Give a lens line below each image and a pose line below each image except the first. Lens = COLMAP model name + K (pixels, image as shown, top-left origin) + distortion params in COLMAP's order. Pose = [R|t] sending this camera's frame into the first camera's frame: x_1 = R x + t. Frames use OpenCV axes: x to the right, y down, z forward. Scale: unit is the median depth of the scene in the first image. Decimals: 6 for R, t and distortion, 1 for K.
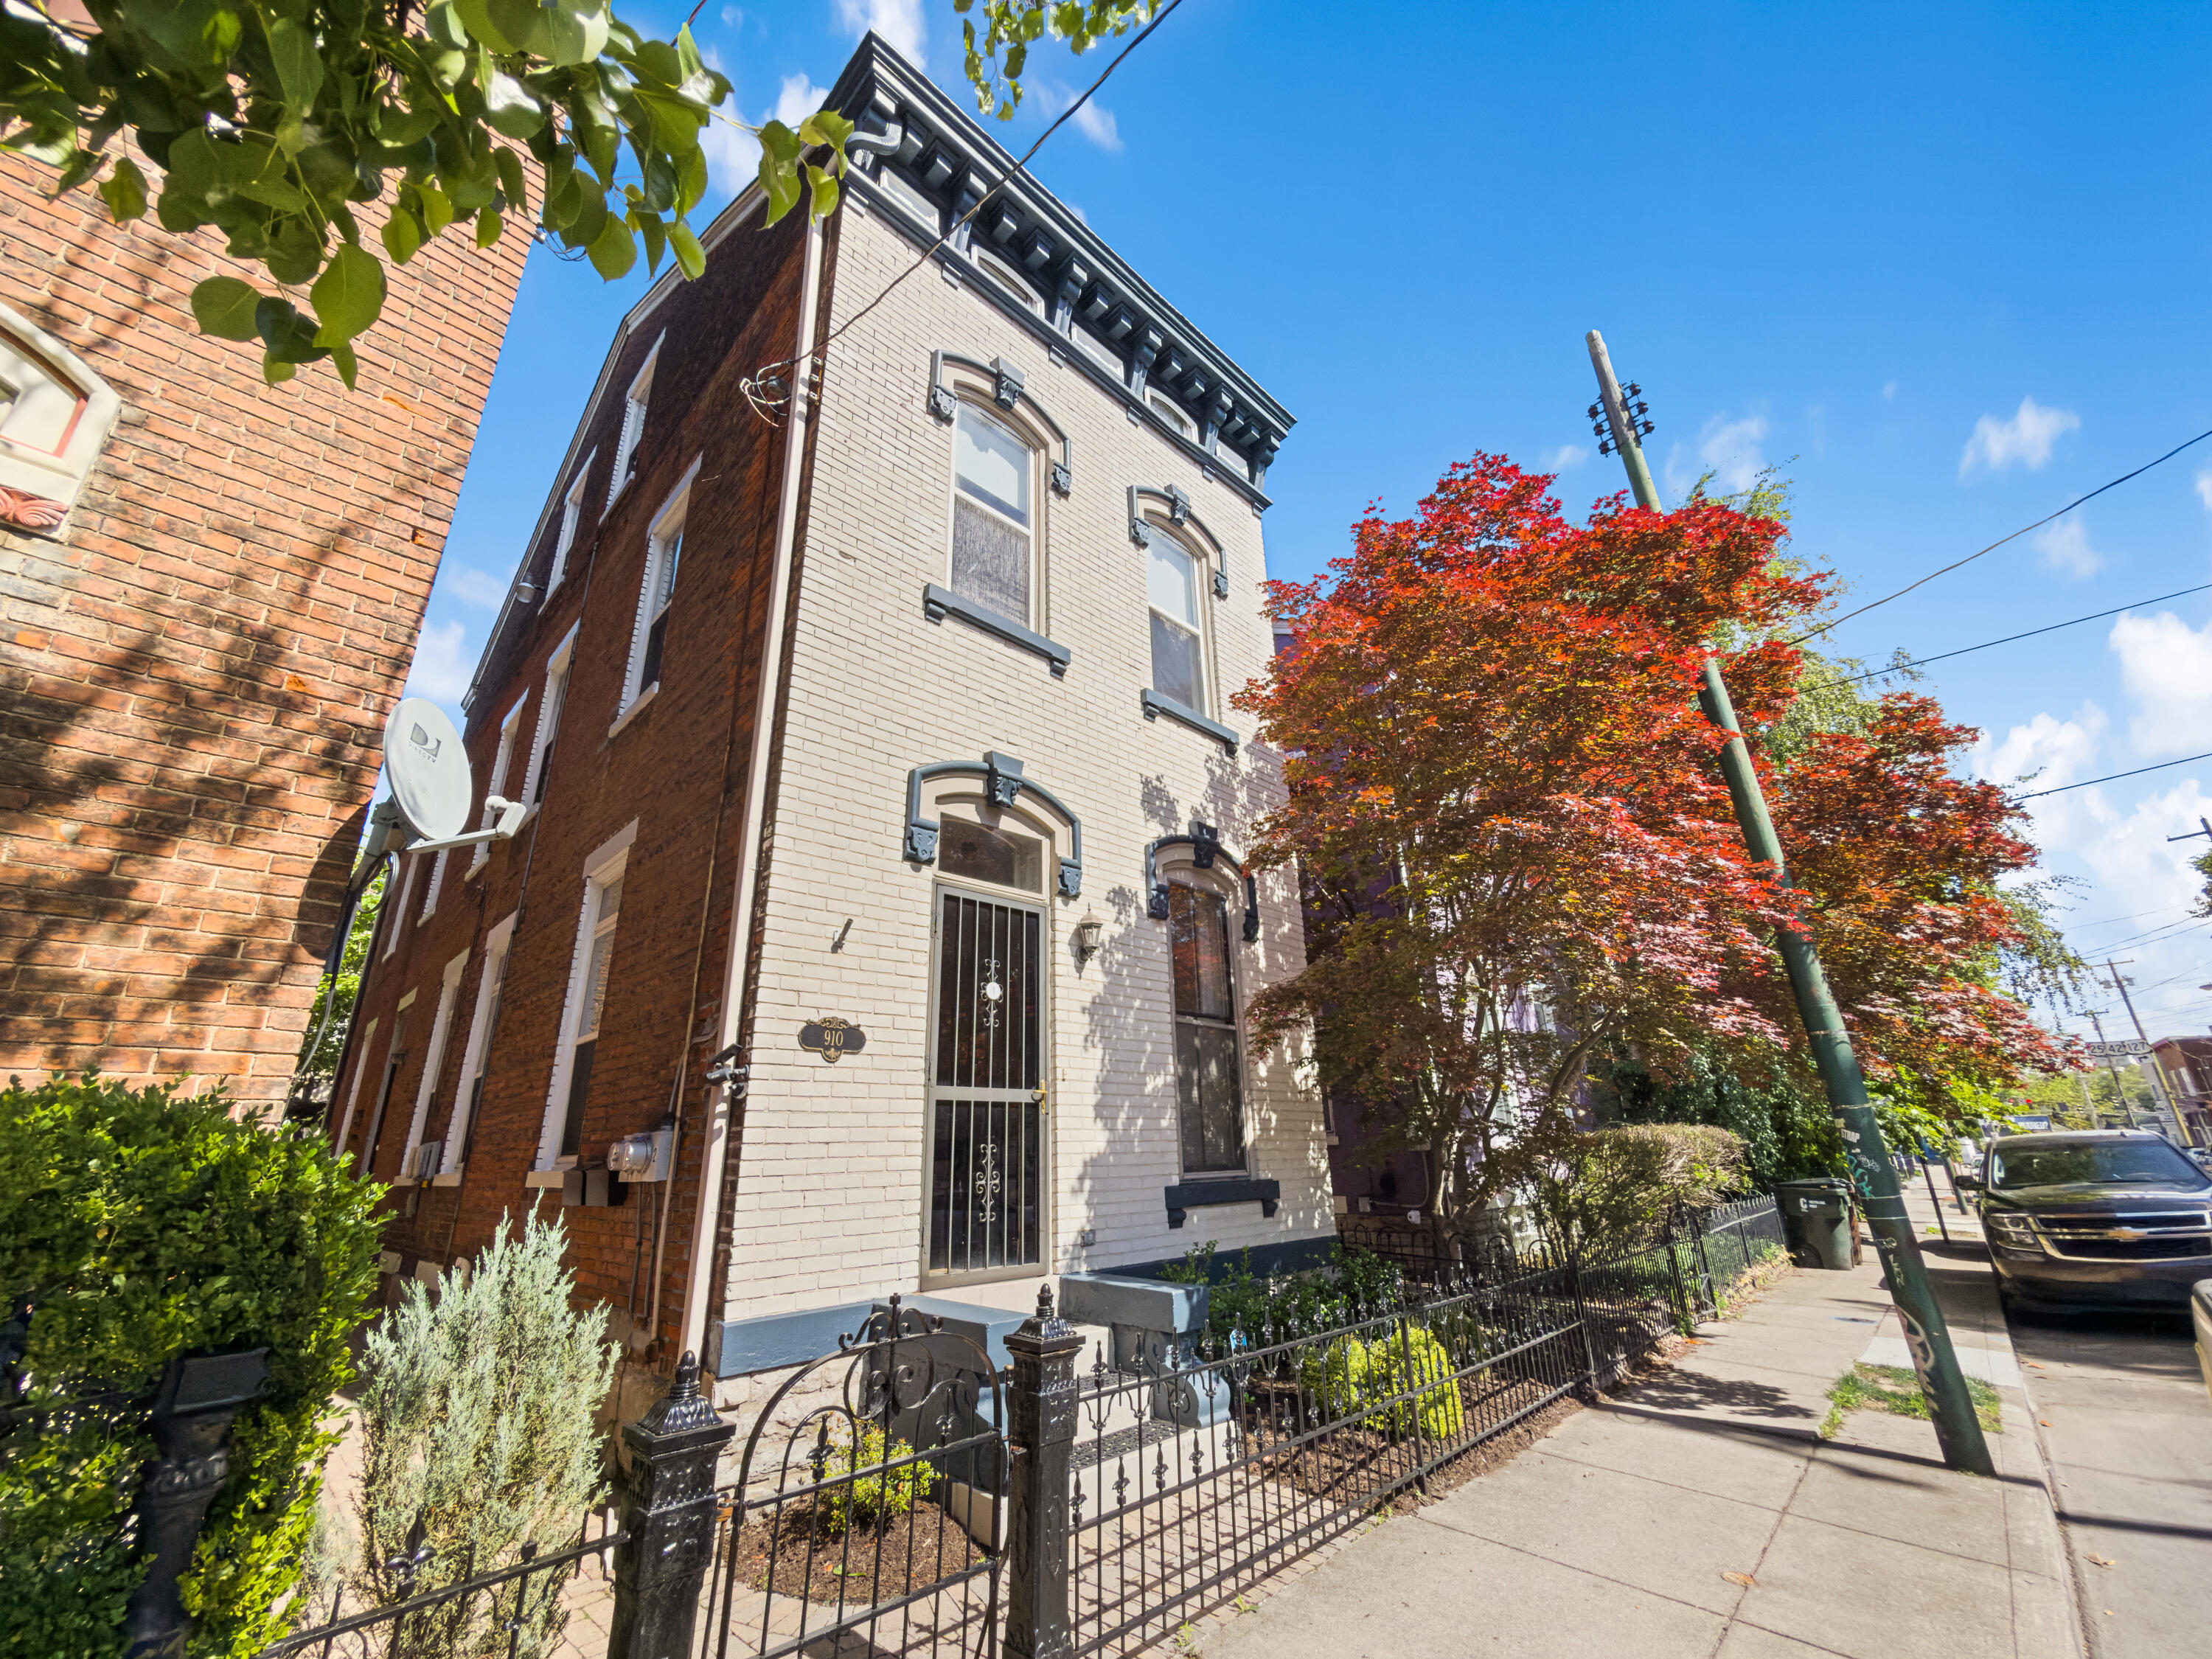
lens RADIAL K [[880.3, 0, 1107.6], [0, 880.3, 803.3], [0, 0, 1]] dist [0.002032, -0.000455]
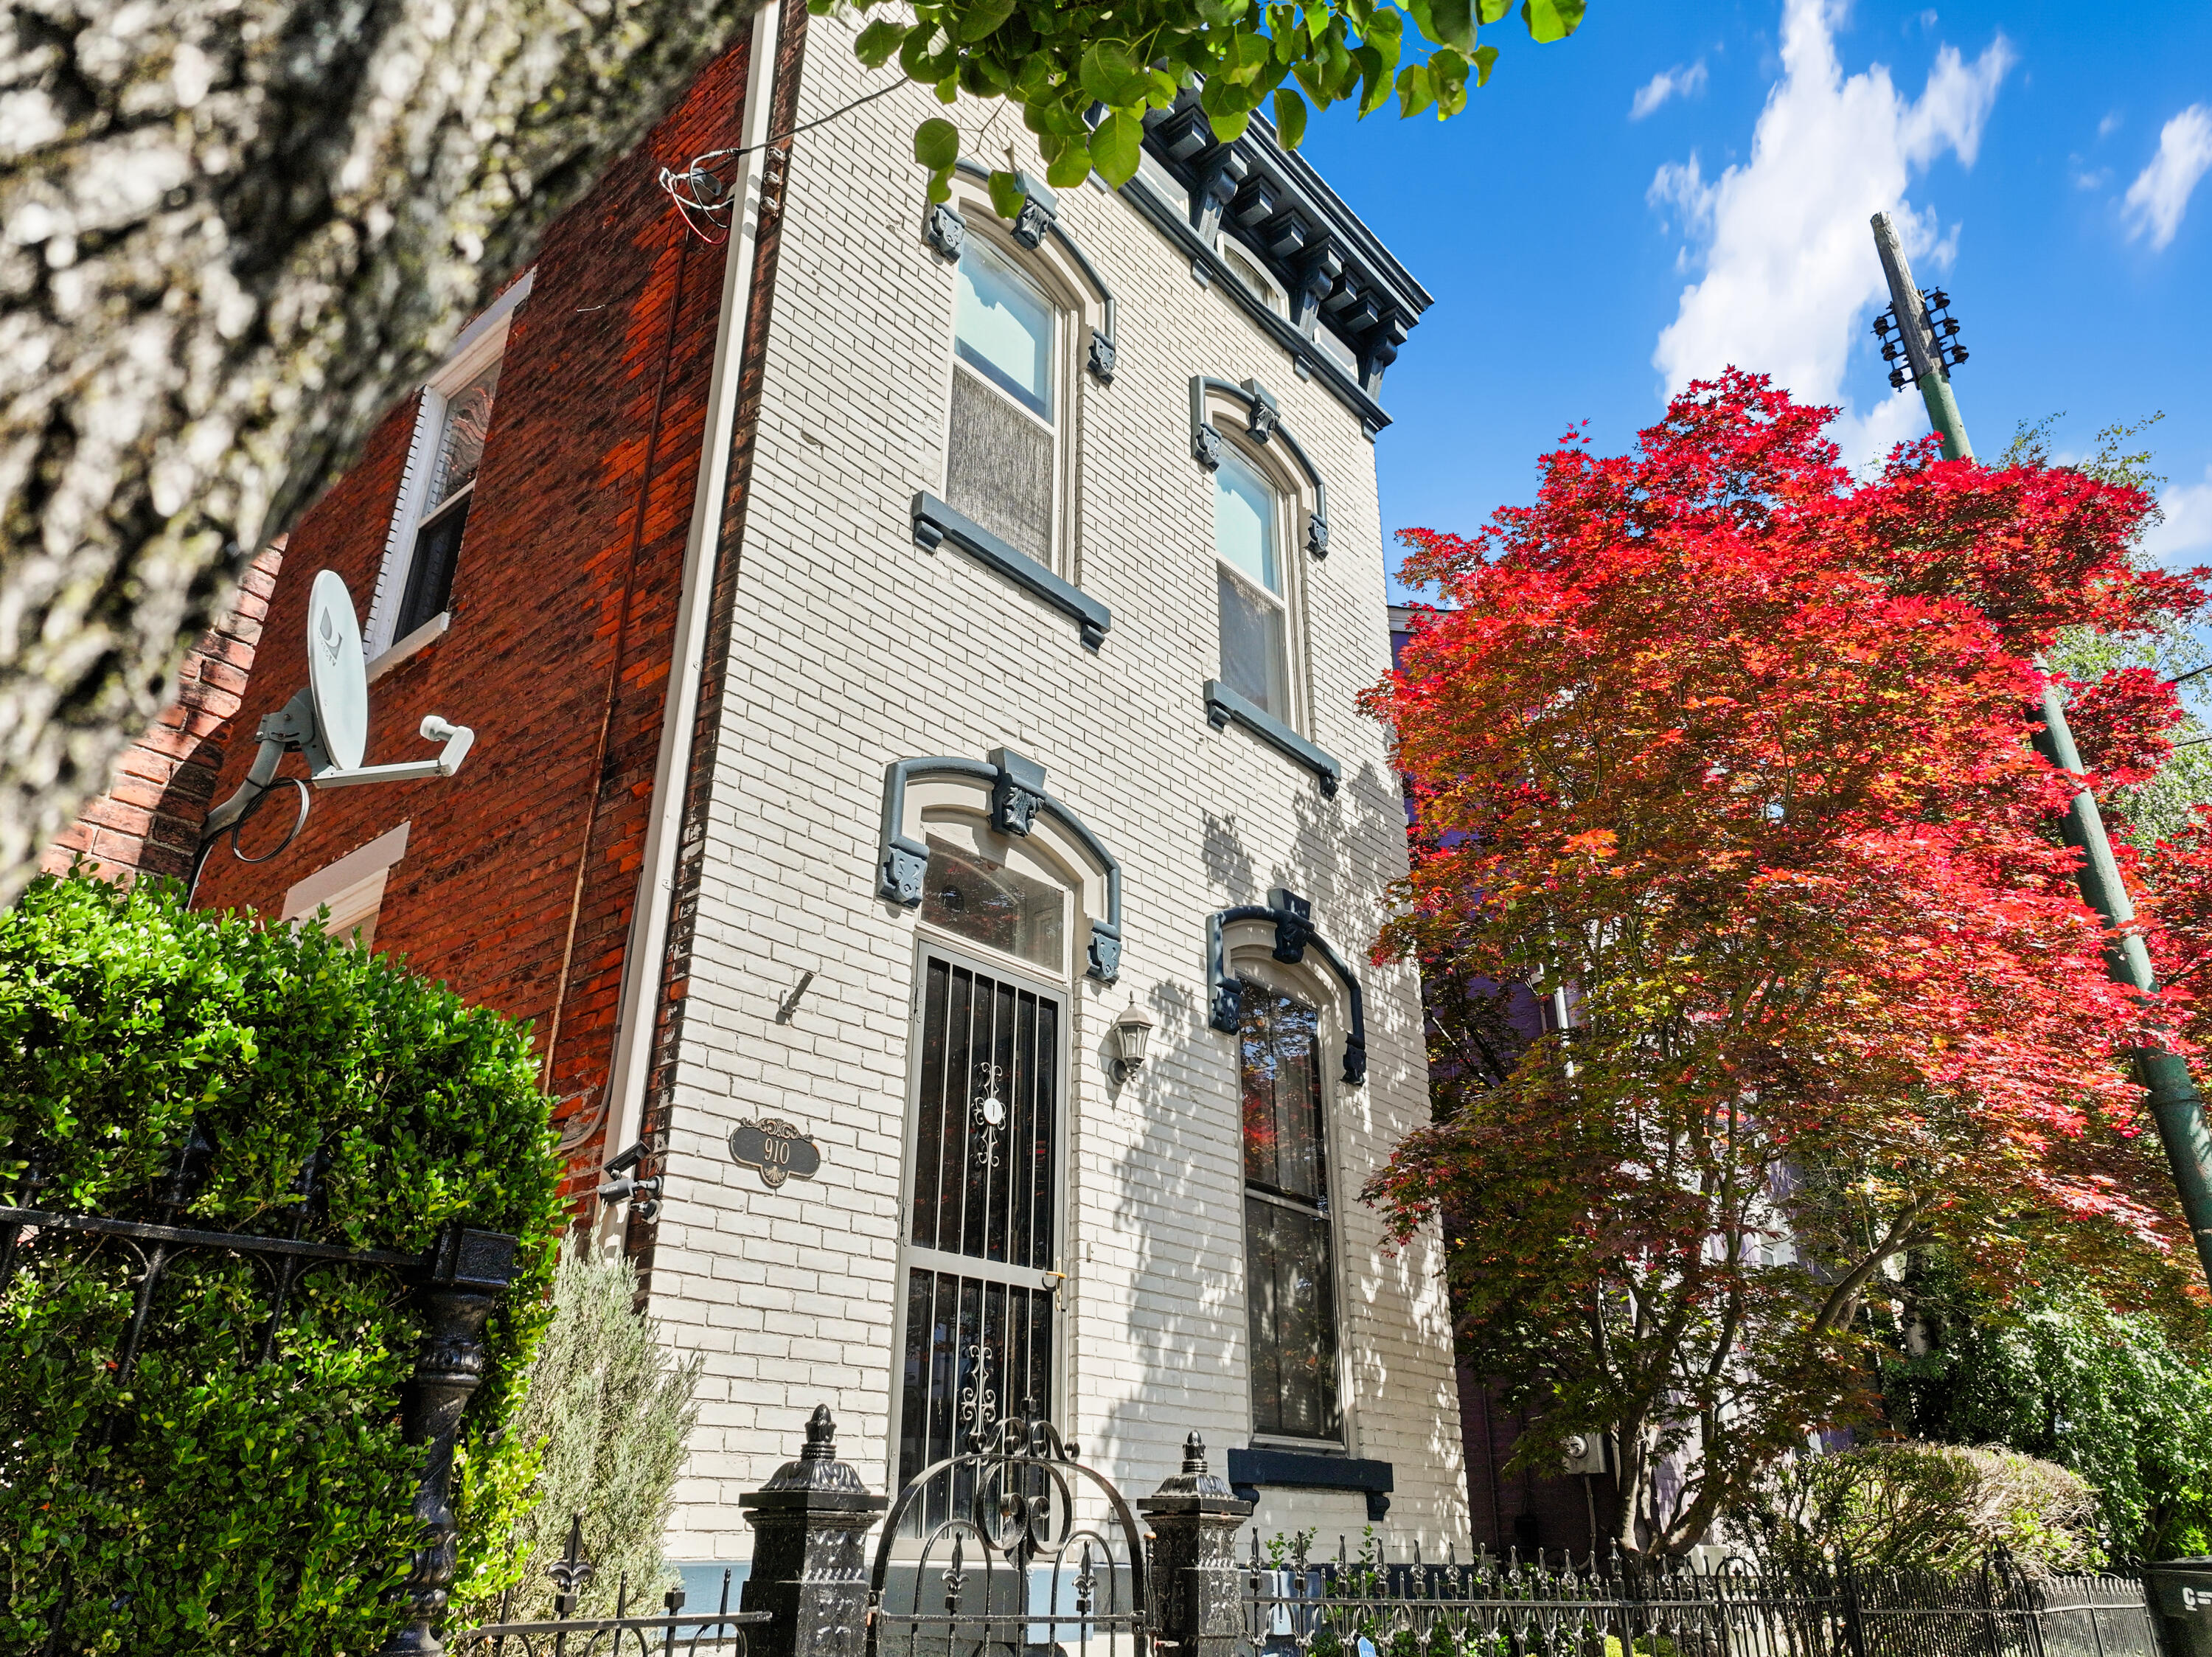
lens RADIAL K [[1535.2, 0, 1126.0], [0, 1535.2, 775.1], [0, 0, 1]] dist [0.004340, 0.013941]
pose [[0.995457, 0.065130, 0.069448, -0.114702], [-0.058186, 0.993512, -0.097712, 0.065256], [-0.075362, 0.093227, 0.992789, -0.135337]]
